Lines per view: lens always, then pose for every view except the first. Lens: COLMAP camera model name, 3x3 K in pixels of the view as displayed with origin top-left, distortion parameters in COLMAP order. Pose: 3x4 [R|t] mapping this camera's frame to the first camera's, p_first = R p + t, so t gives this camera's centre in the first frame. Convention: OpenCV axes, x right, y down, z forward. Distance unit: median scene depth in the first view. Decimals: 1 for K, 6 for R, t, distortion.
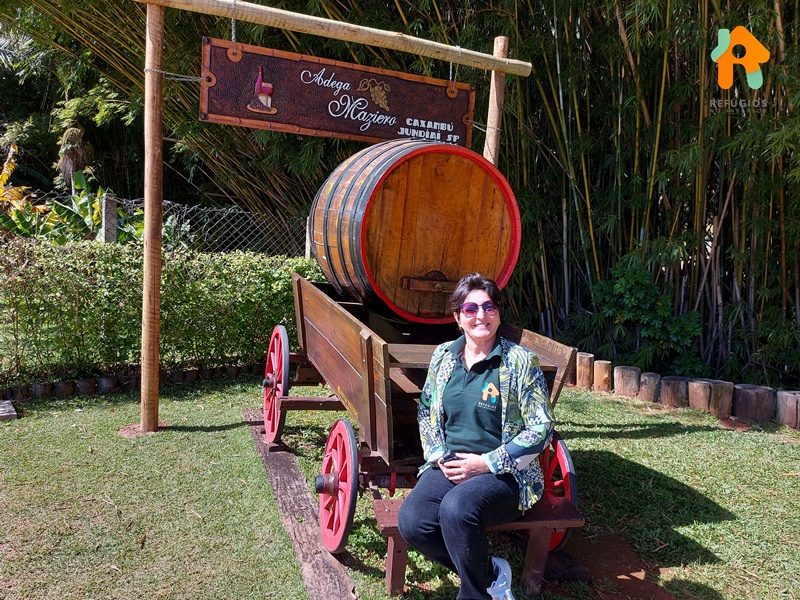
lens RADIAL K [[568.8, 0, 404.5], [0, 568.8, 287.2], [0, 0, 1]] dist [0.044044, -0.081129]
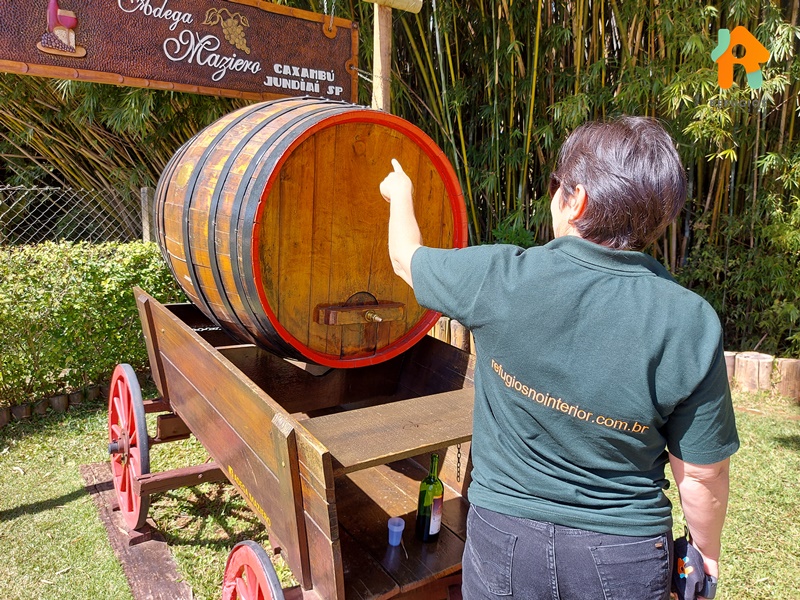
lens RADIAL K [[568.8, 0, 404.5], [0, 568.8, 287.2], [0, 0, 1]] dist [0.044044, -0.081129]
pose [[0.963840, -0.085333, 0.252450, -0.047355], [0.061904, 0.993125, 0.099348, -0.067442], [-0.259192, -0.080128, 0.962496, 0.203823]]
